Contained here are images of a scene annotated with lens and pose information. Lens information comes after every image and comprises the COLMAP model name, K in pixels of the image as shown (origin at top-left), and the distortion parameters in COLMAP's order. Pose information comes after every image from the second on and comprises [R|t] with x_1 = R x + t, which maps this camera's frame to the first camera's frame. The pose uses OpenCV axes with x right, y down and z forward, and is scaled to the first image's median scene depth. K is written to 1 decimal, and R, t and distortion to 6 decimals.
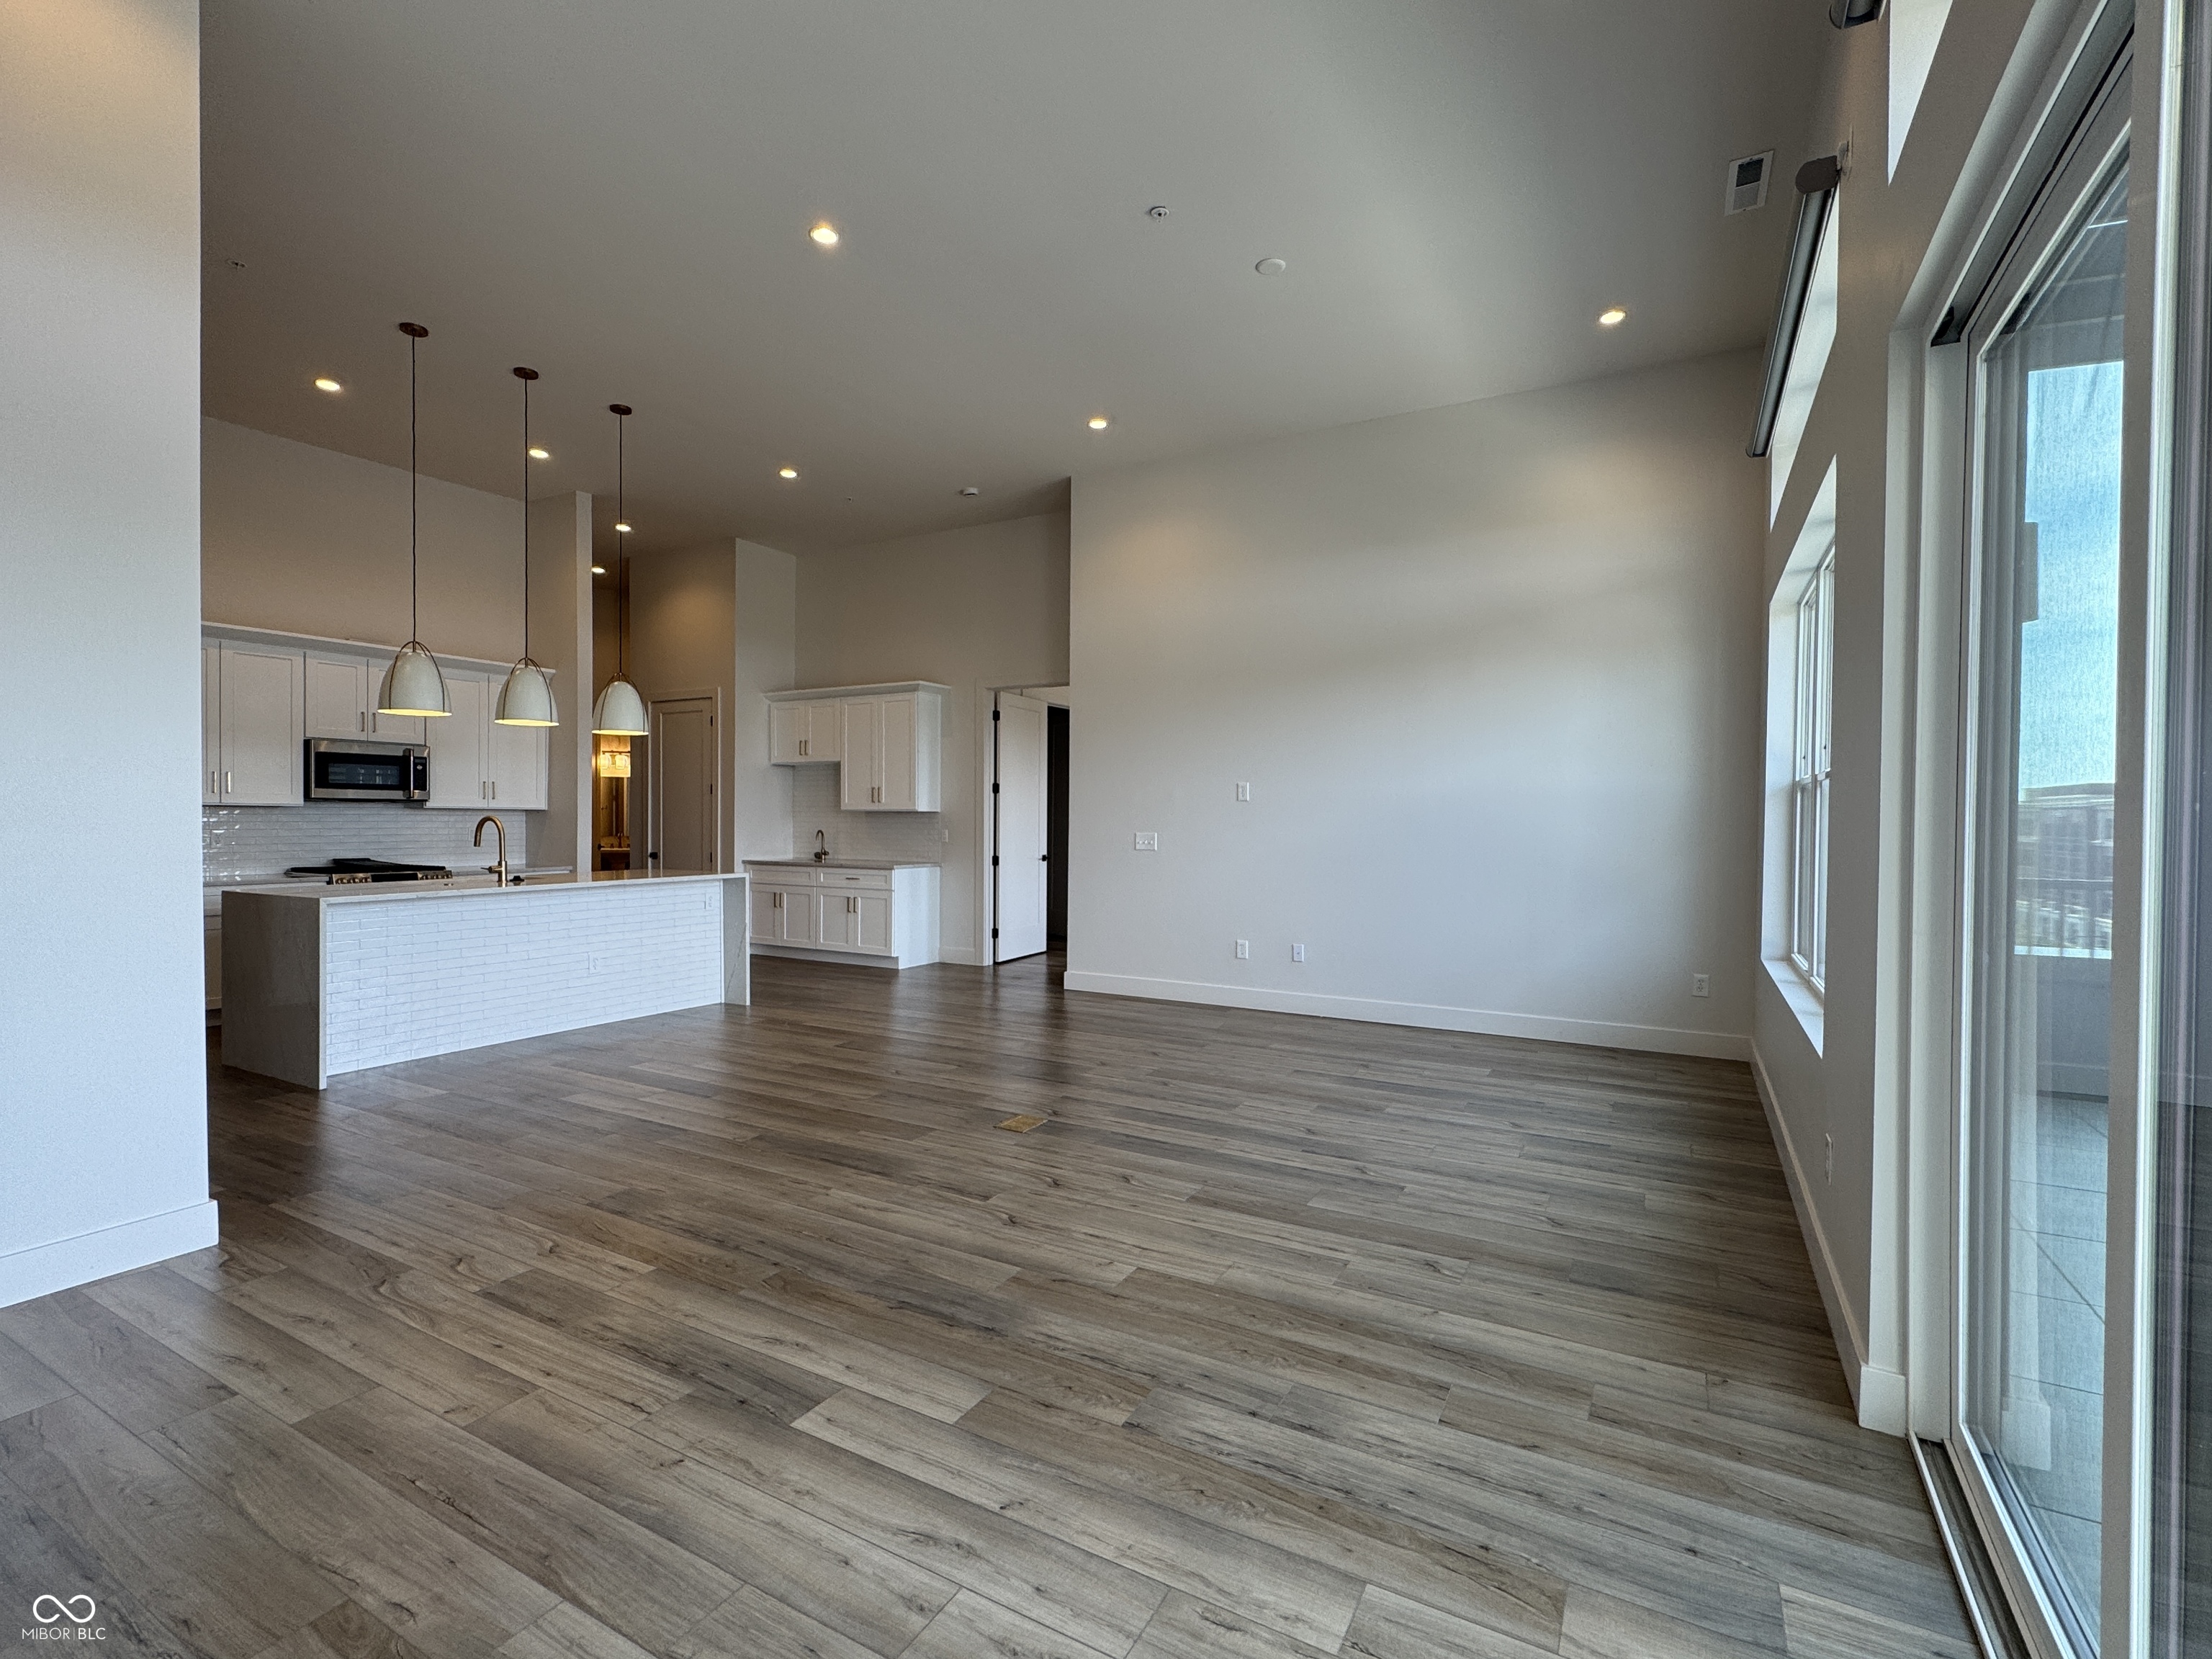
lens RADIAL K [[1014.9, 0, 1106.0], [0, 1014.9, 829.5], [0, 0, 1]] dist [-0.001138, -0.000126]
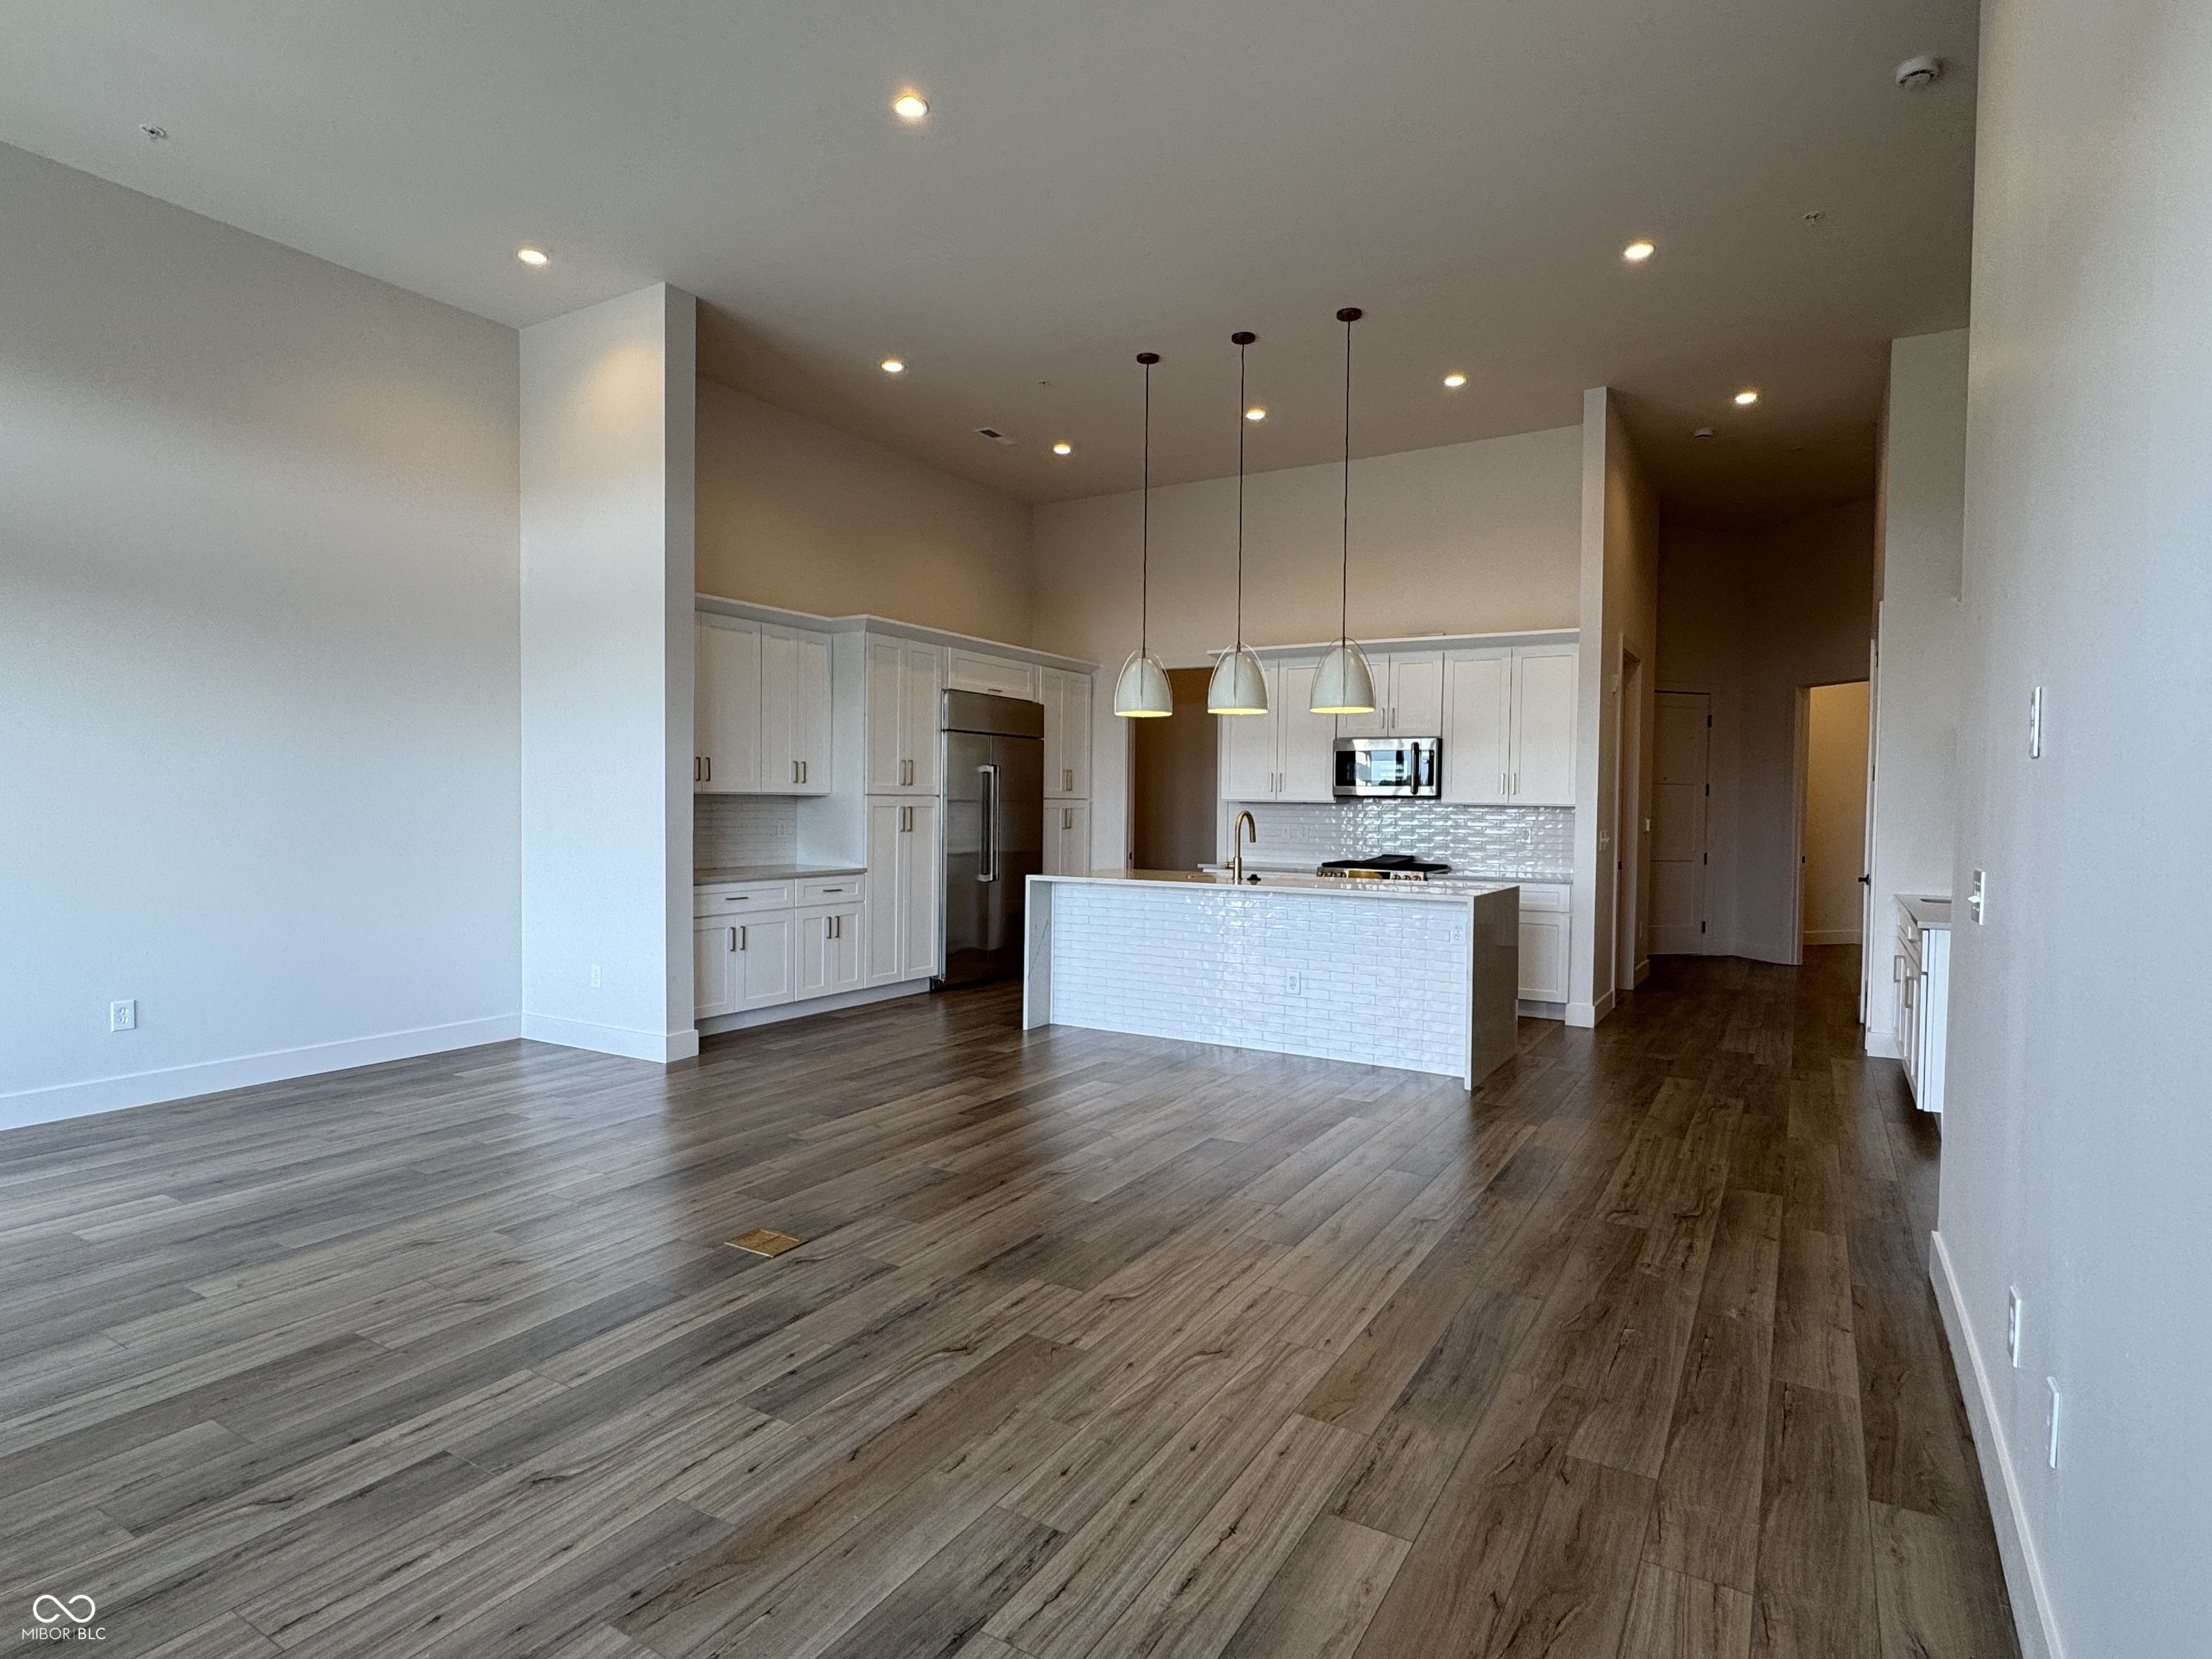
lens RADIAL K [[1182.2, 0, 1106.0], [0, 1182.2, 829.5], [0, 0, 1]] dist [-0.006790, -0.000089]
pose [[-0.022602, 0.016403, -0.999610, 0.708508], [-0.028850, 0.999438, 0.017053, -0.014083], [0.999328, 0.029224, -0.022116, 1.225557]]
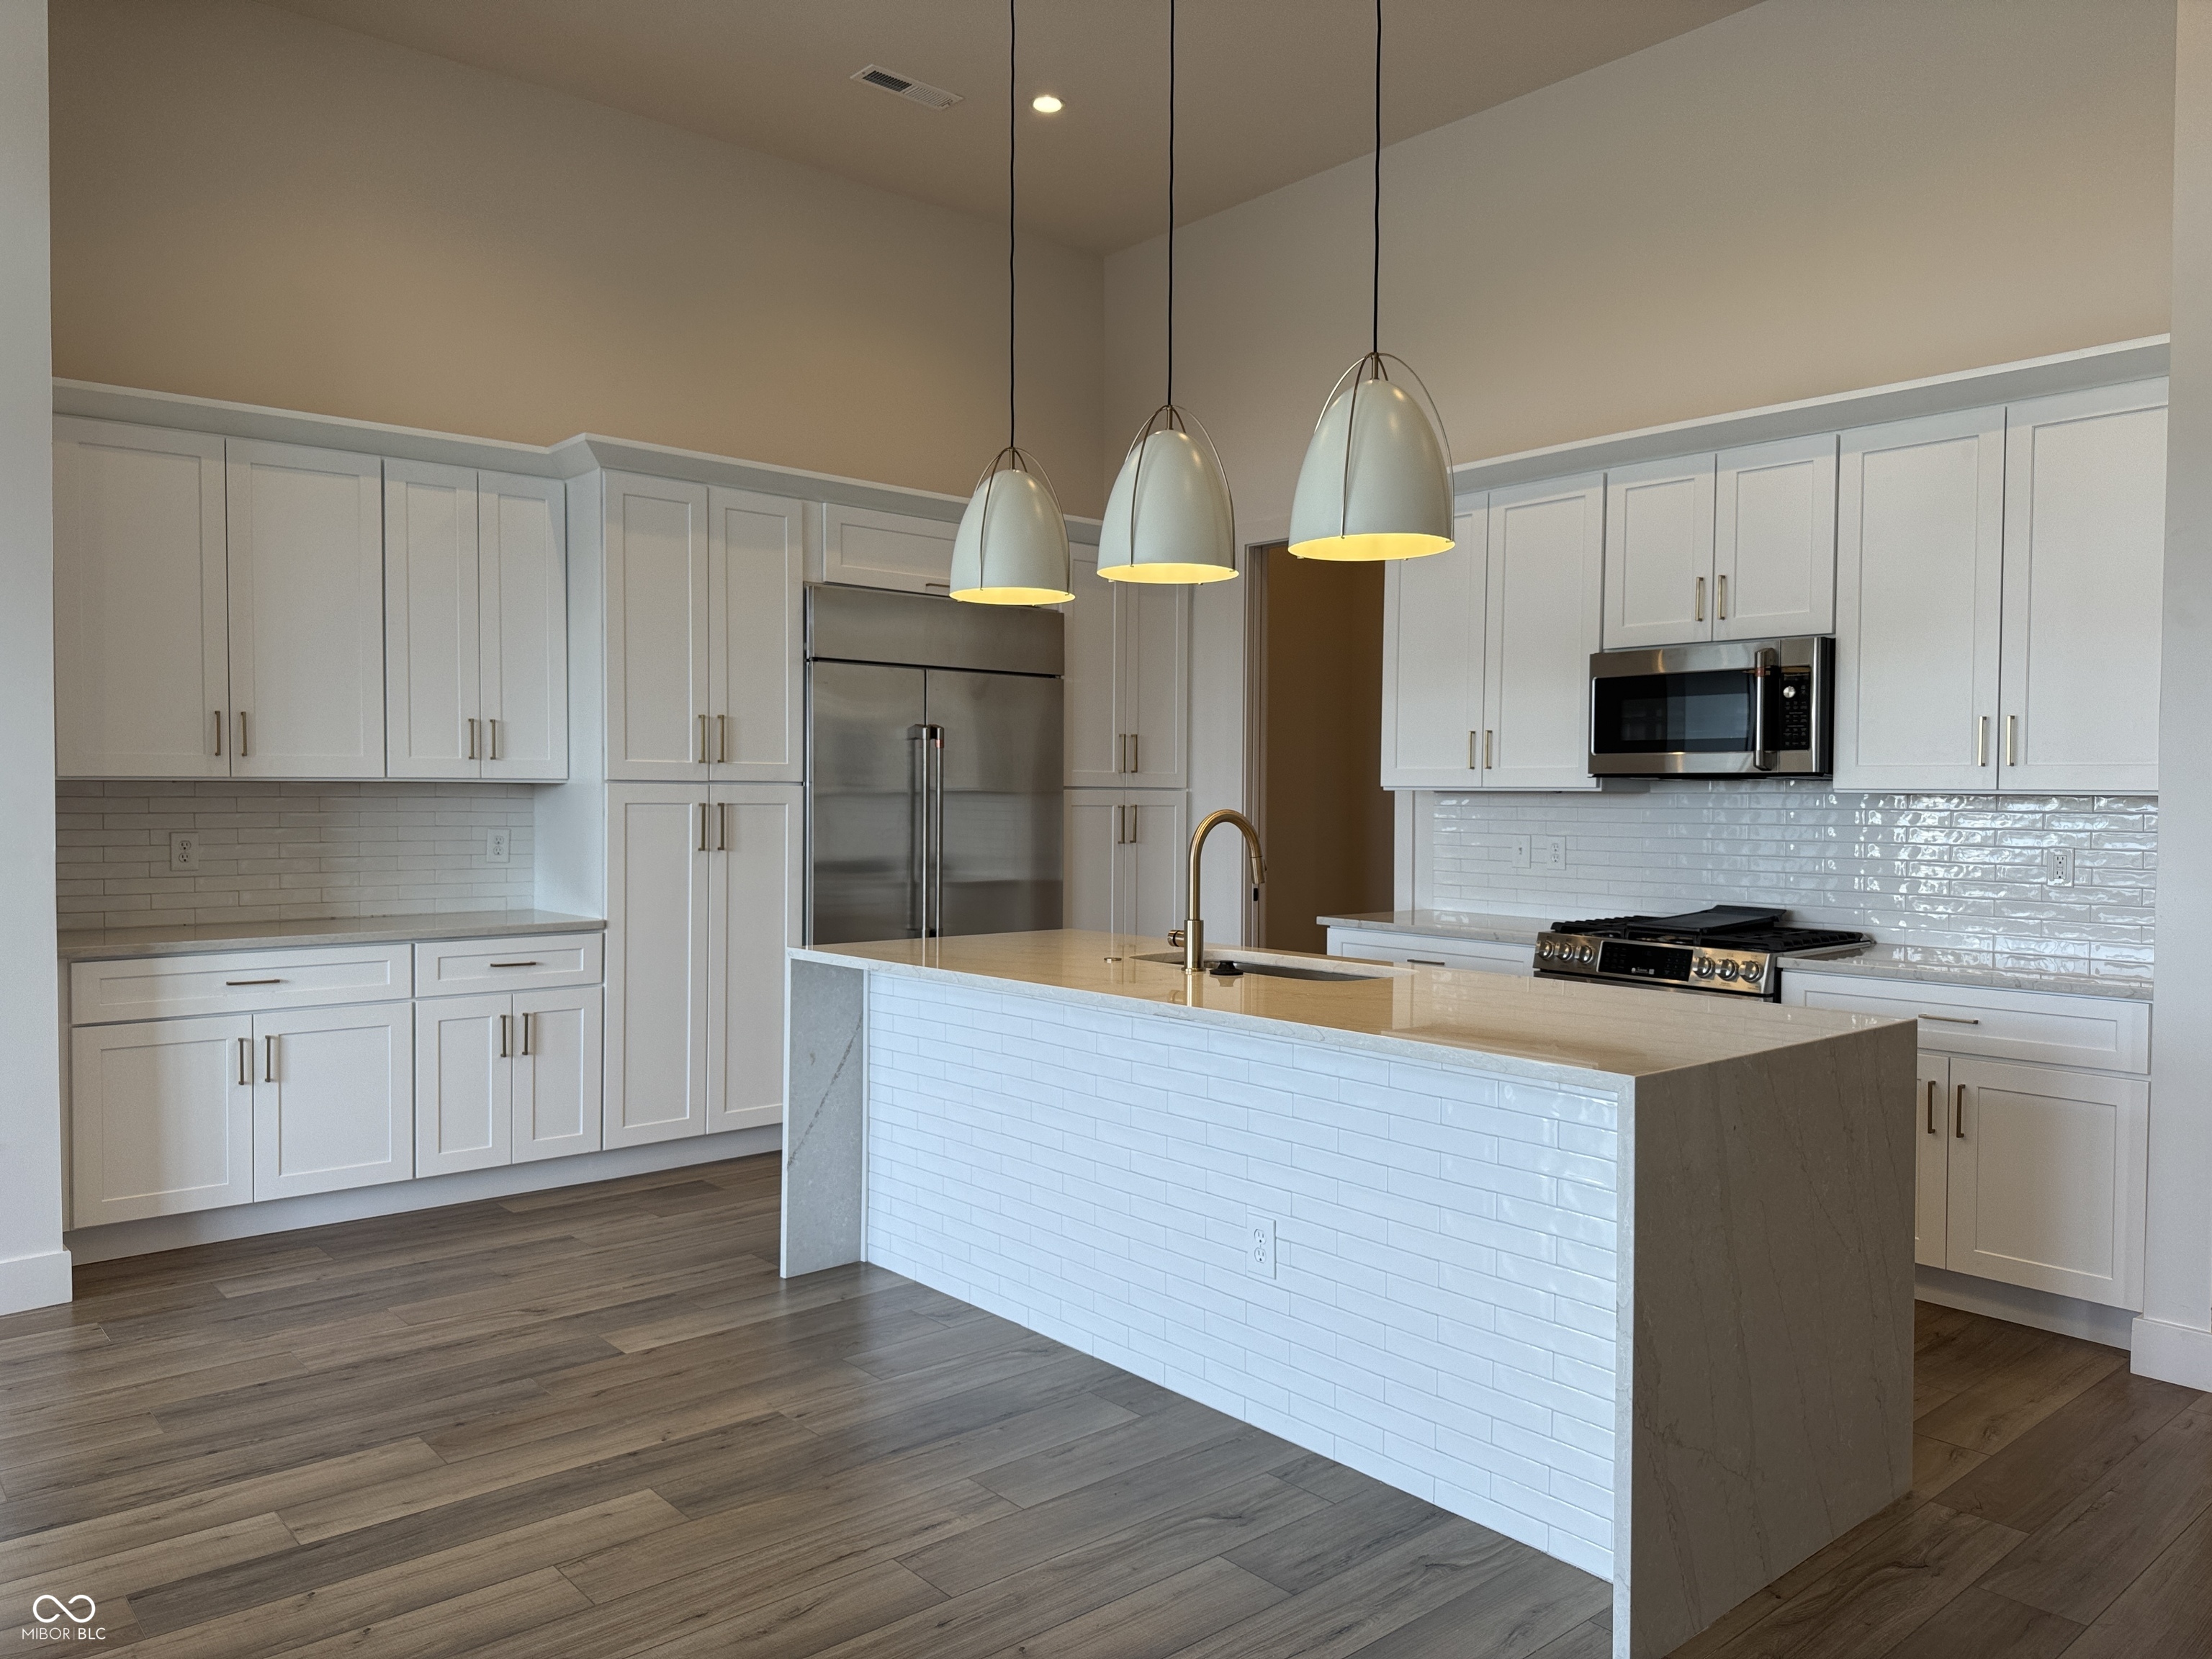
lens RADIAL K [[1562.1, 0, 1106.0], [0, 1562.1, 829.5], [0, 0, 1]] dist [0.043812, -0.075789]
pose [[-0.330401, 0.012861, -0.943753, 0.004161], [-0.023746, 0.999477, 0.021933, -0.023537], [0.943542, 0.029657, -0.329923, 1.592689]]
